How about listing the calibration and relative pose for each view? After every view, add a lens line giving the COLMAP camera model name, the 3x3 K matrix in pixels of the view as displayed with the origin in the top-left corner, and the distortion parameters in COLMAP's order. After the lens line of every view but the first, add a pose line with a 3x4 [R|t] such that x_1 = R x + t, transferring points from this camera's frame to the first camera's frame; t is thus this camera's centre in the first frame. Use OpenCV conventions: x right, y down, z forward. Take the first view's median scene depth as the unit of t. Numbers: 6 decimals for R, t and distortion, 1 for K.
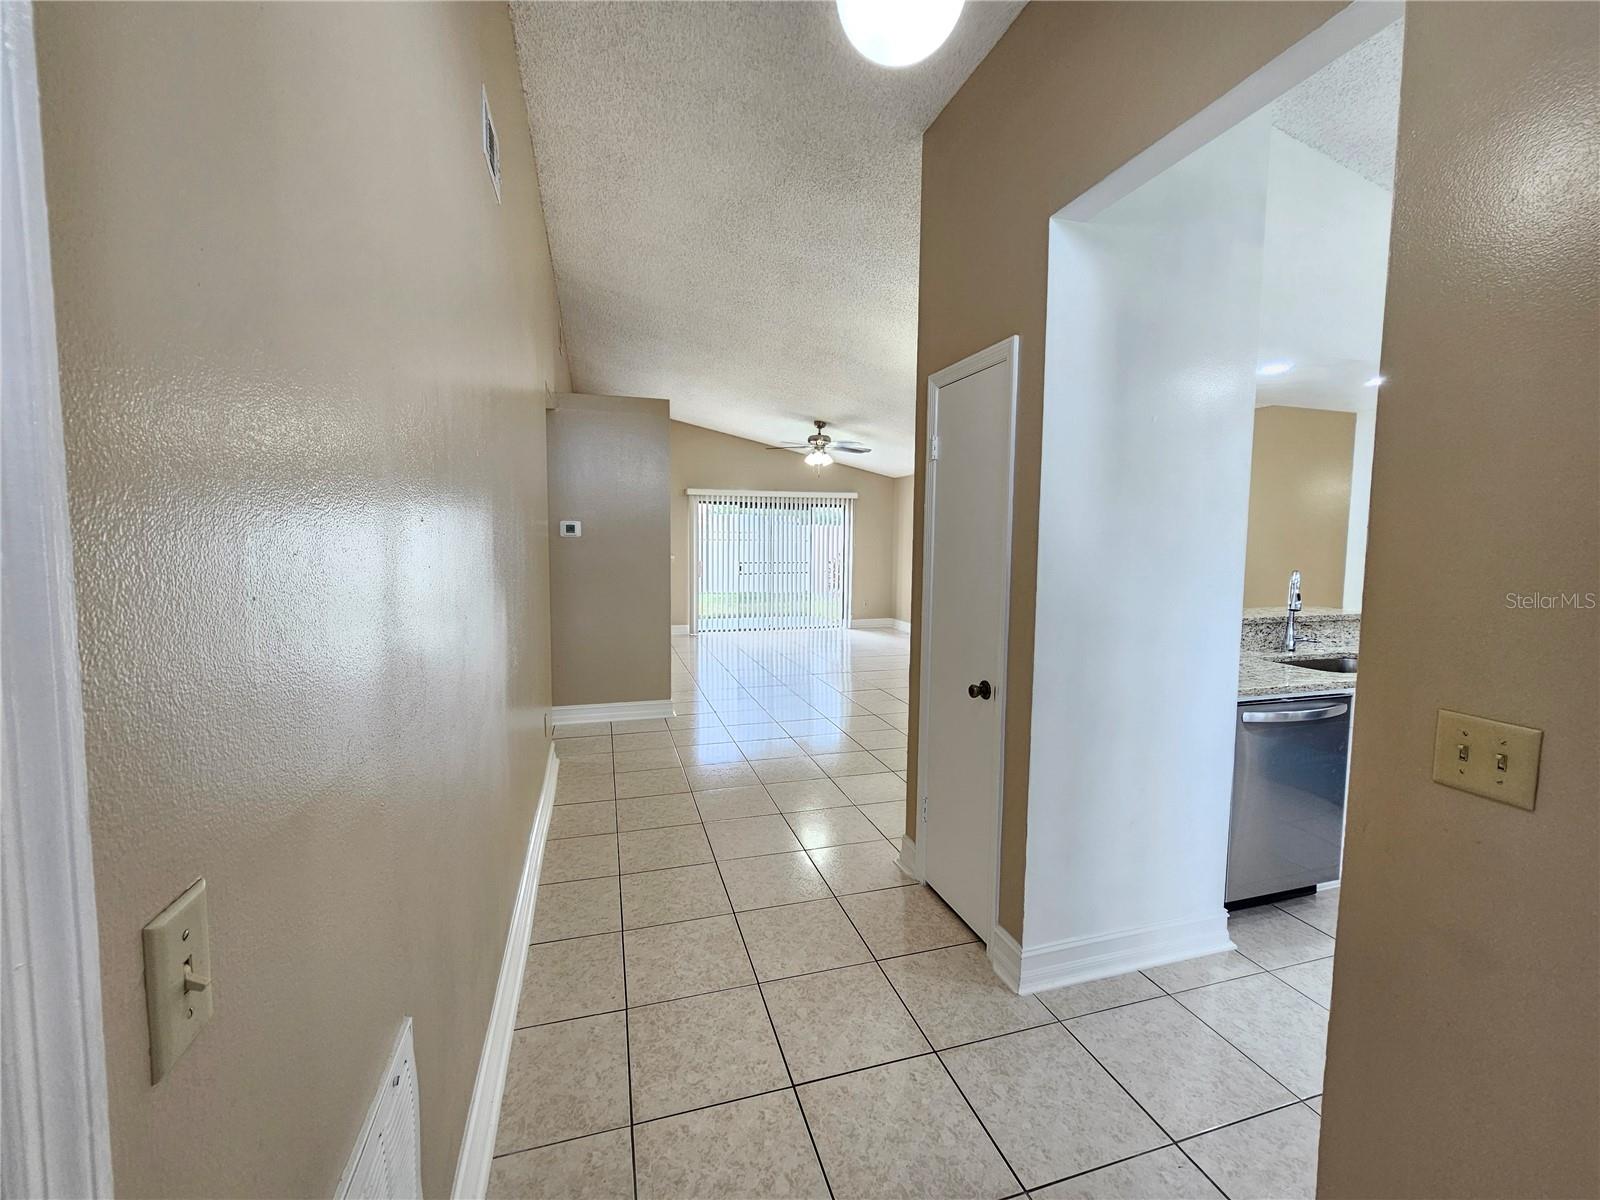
lens RADIAL K [[656.0, 0, 800.2], [0, 656.0, 595.1], [0, 0, 1]] dist [-0.002665, 0.000721]
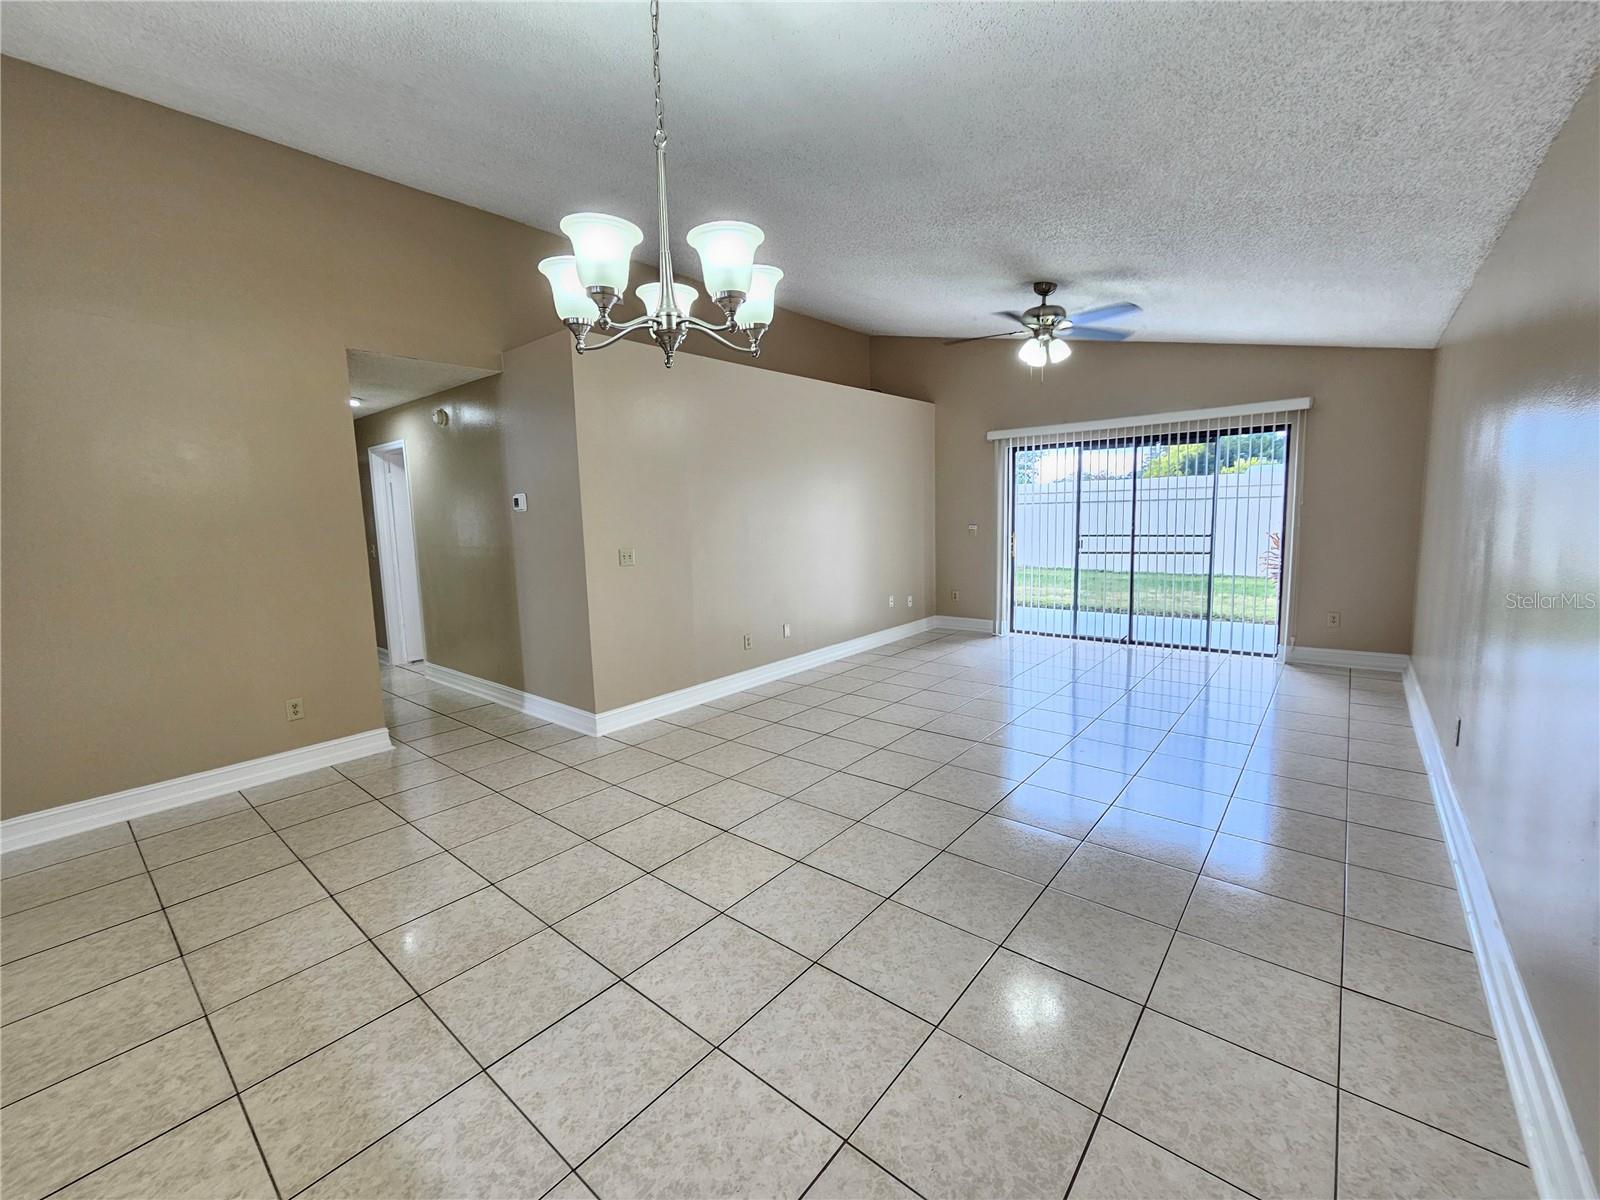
lens RADIAL K [[656.0, 0, 793.2], [0, 656.0, 576.8], [0, 0, 1]] dist [-0.002665, 0.000721]
pose [[0.538650, 0.061471, -0.840284, 0.392687], [-0.040518, 0.998071, 0.047041, -0.035114], [0.841555, 0.008708, 0.540101, 0.521884]]
